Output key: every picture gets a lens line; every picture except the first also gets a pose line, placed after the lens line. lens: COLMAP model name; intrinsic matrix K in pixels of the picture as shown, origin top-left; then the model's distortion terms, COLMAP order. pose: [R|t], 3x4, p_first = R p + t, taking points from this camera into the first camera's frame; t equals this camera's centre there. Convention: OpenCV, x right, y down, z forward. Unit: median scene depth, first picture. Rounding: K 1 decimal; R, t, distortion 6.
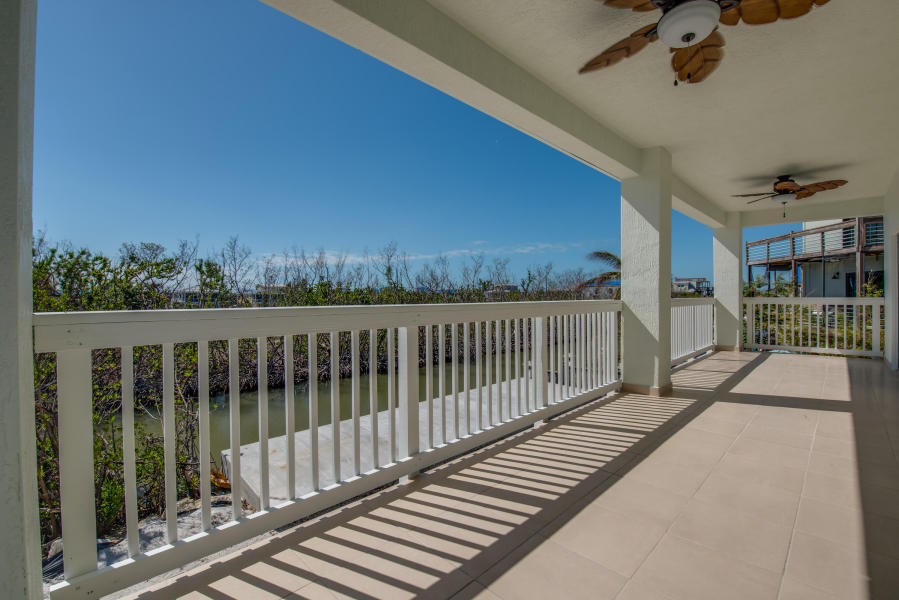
lens RADIAL K [[392.1, 0, 449.5], [0, 392.1, 300.0], [0, 0, 1]] dist [-0.000640, -0.000106]
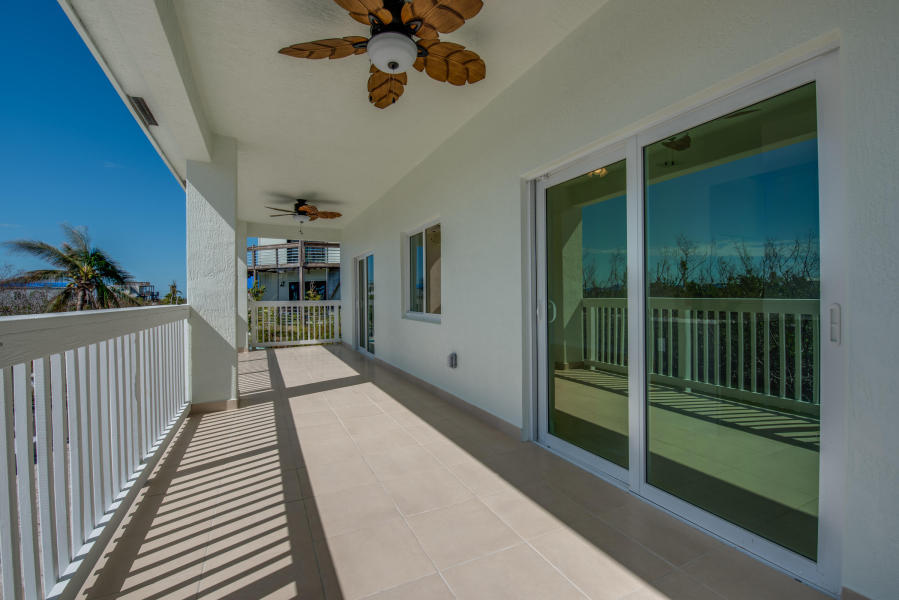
lens RADIAL K [[396.4, 0, 448.9], [0, 396.4, 293.5], [0, 0, 1]] dist [-0.000198, 0.000013]
pose [[0.324130, 0.009307, 0.945967, -0.106209], [0.018868, 0.999689, -0.016300, 0.000296], [-0.945825, 0.023132, 0.323853, 0.126439]]
